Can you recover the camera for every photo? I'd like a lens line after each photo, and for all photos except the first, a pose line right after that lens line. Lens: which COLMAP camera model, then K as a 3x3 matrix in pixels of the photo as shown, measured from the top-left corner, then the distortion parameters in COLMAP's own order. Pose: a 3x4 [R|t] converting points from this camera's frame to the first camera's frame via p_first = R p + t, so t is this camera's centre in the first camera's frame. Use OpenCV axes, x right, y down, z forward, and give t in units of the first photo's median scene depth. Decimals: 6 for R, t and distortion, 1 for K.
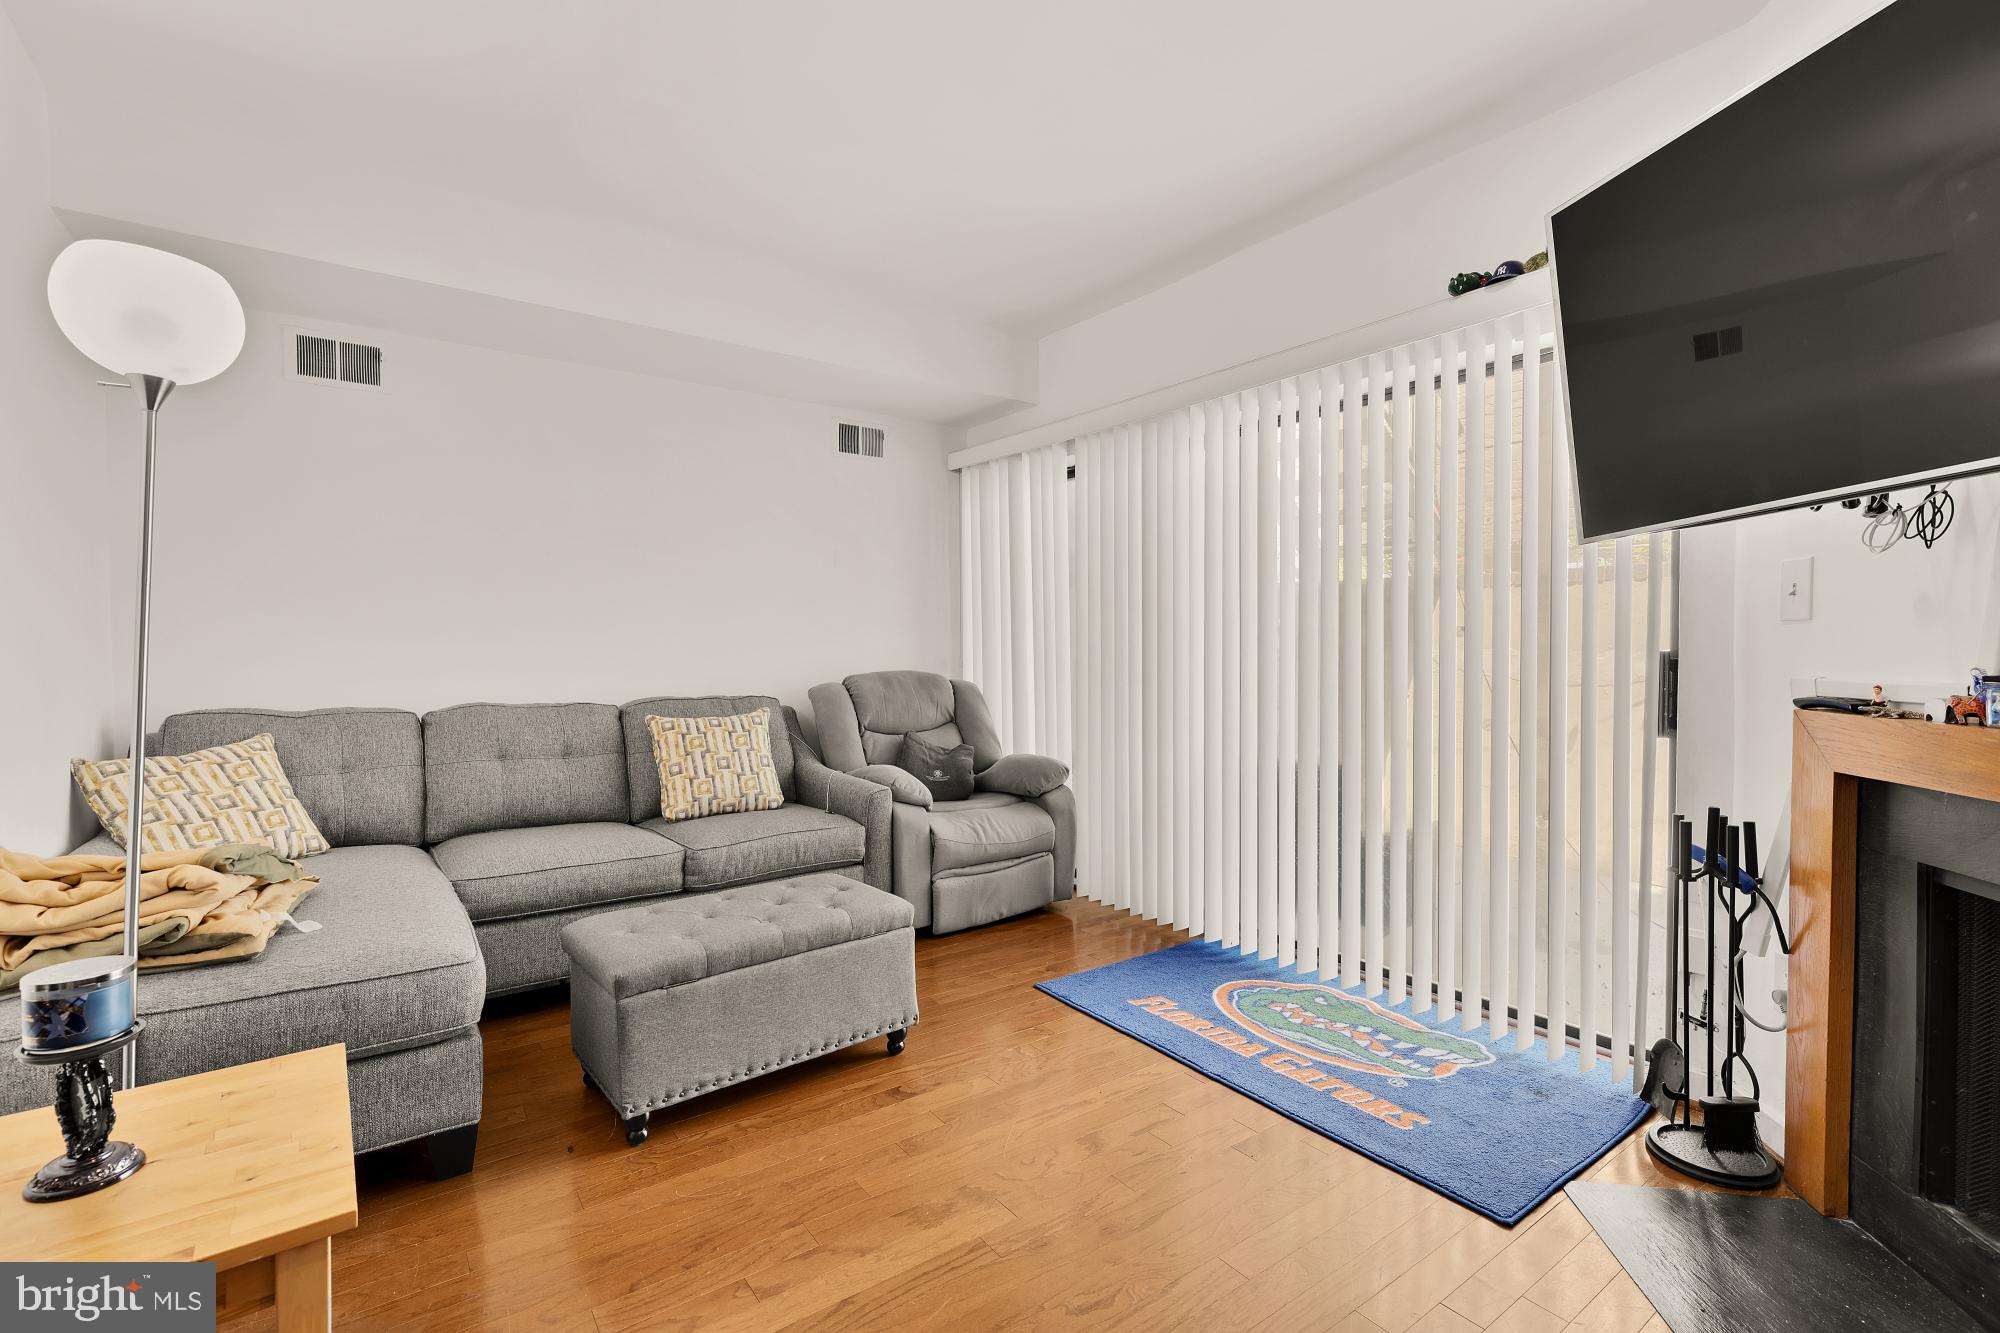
lens RADIAL K [[897.5, 0, 997.9], [0, 897.5, 656.8], [0, 0, 1]] dist [0.010738, 0.000247]
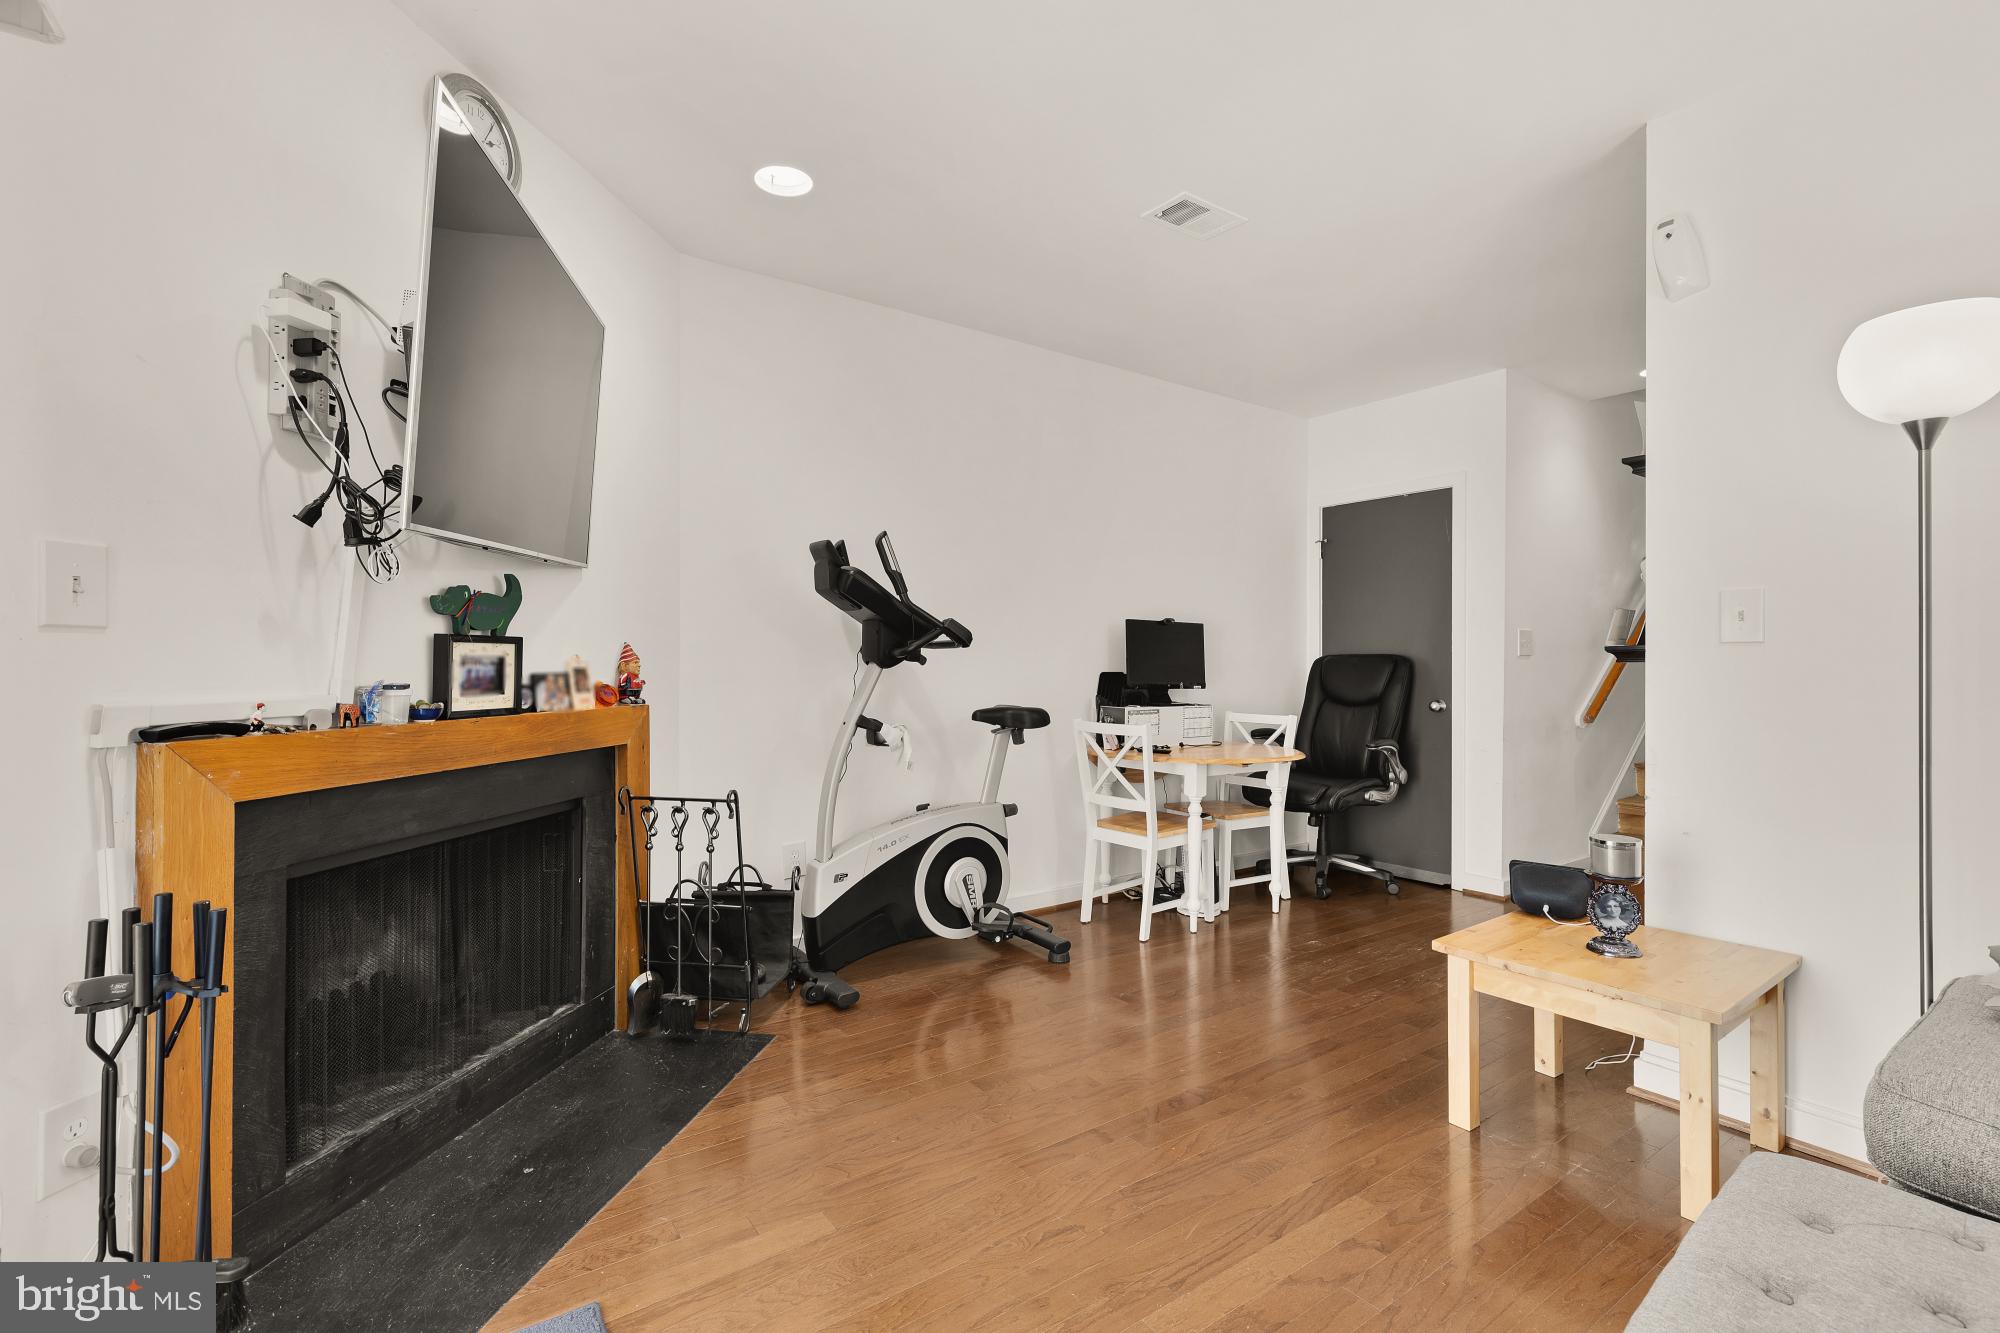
lens RADIAL K [[897.5, 0, 998.9], [0, 897.5, 664.2], [0, 0, 1]] dist [0.010738, 0.000247]
pose [[-0.999947, -0.001769, 0.010114, 0.105570], [-0.001628, 0.999902, 0.013907, -0.017012], [-0.010137, 0.013889, -0.999852, 1.292415]]
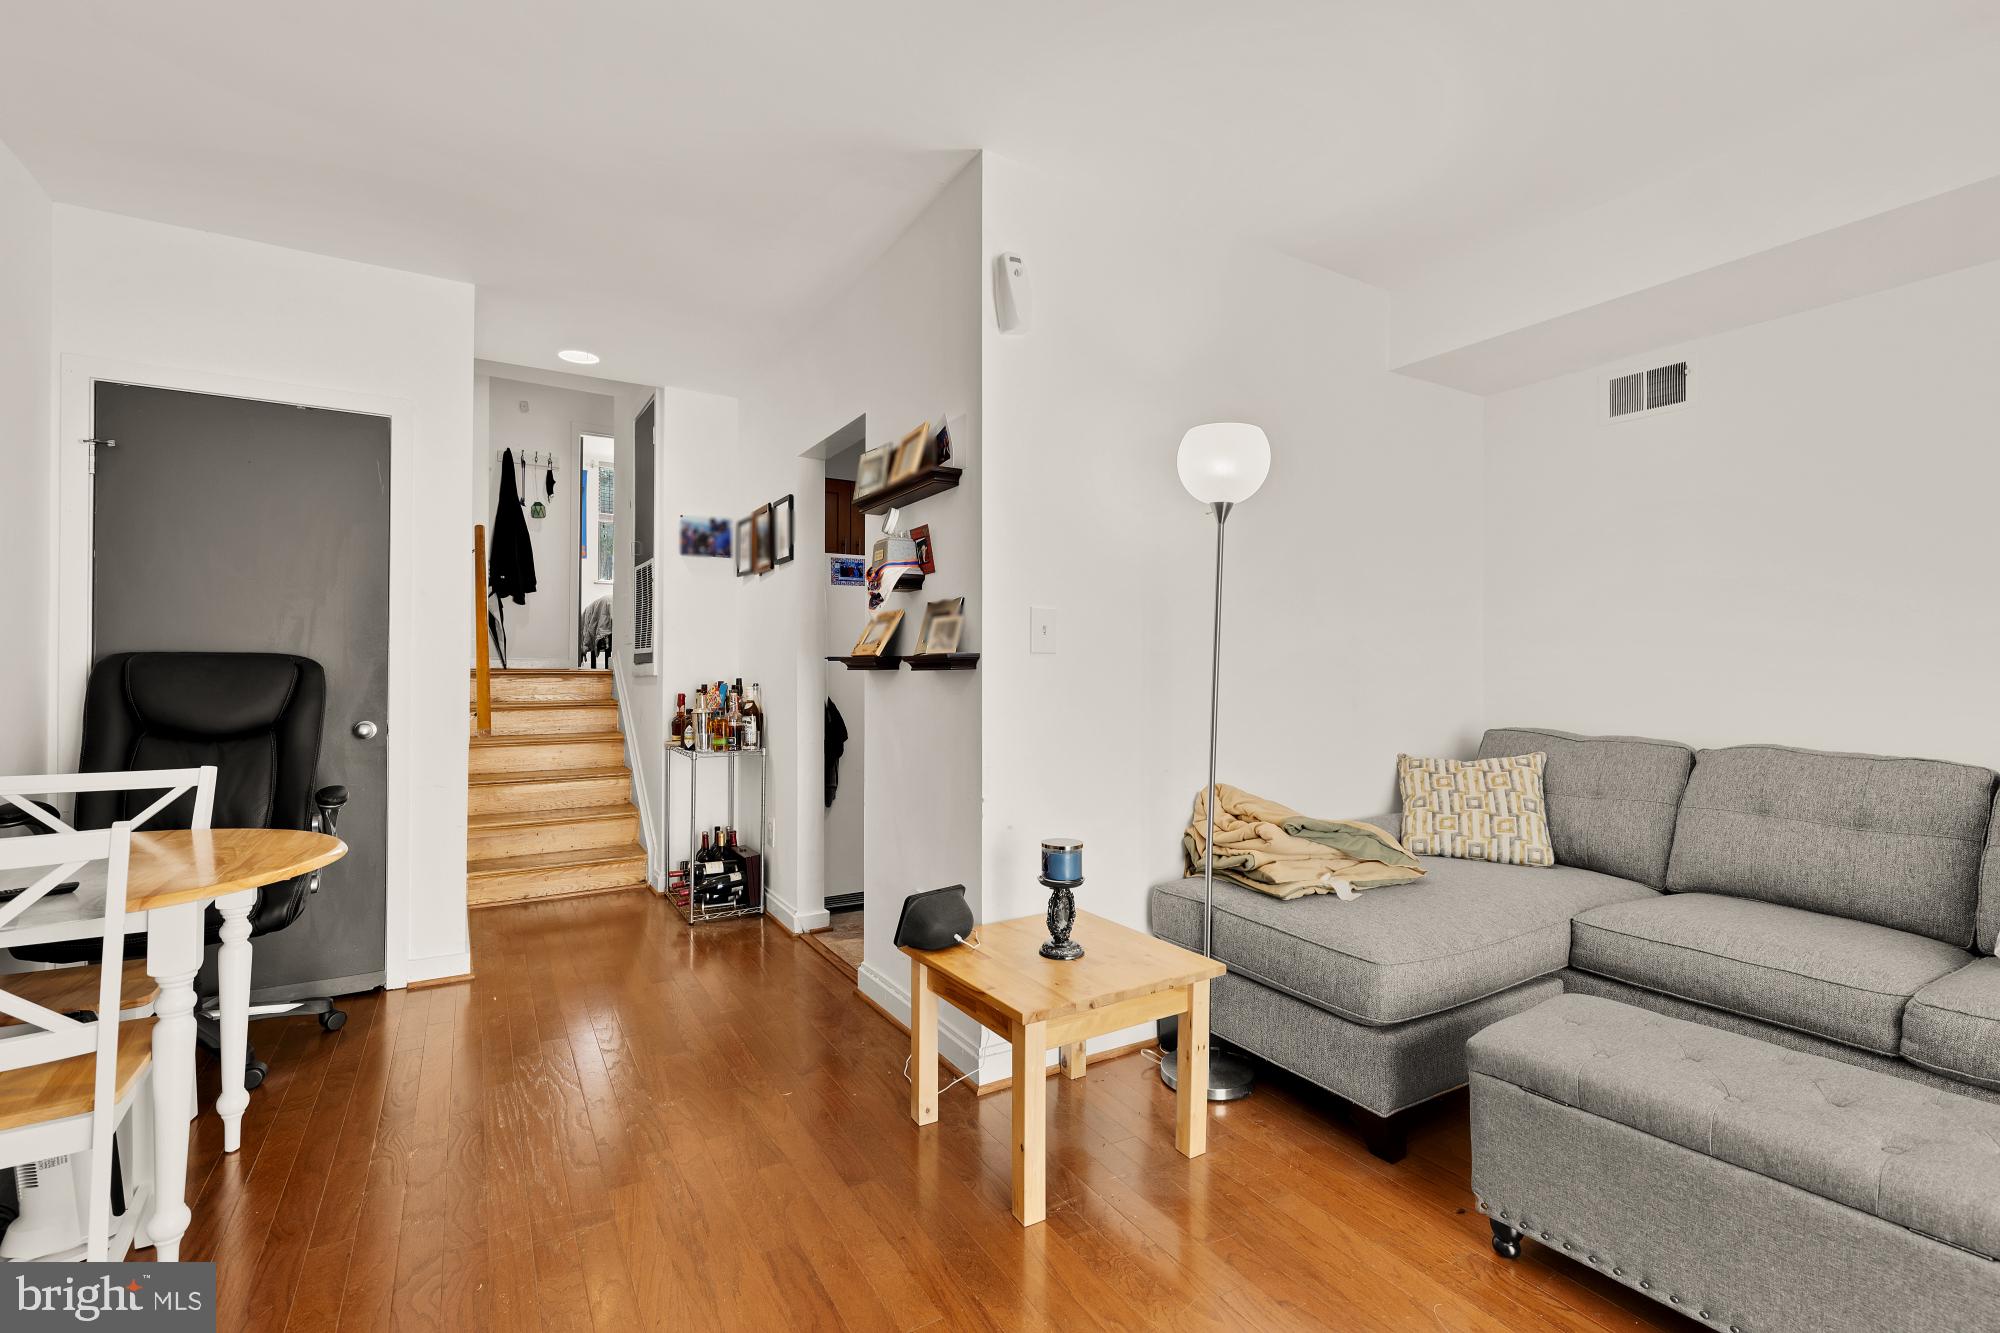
lens RADIAL K [[897.5, 0, 998.4], [0, 897.5, 654.9], [0, 0, 1]] dist [0.010738, 0.000247]
pose [[-0.082704, -0.015420, -0.996455, 0.401725], [-0.016914, 0.999758, -0.014067, -0.009631], [0.996431, 0.015691, -0.082945, 0.461297]]
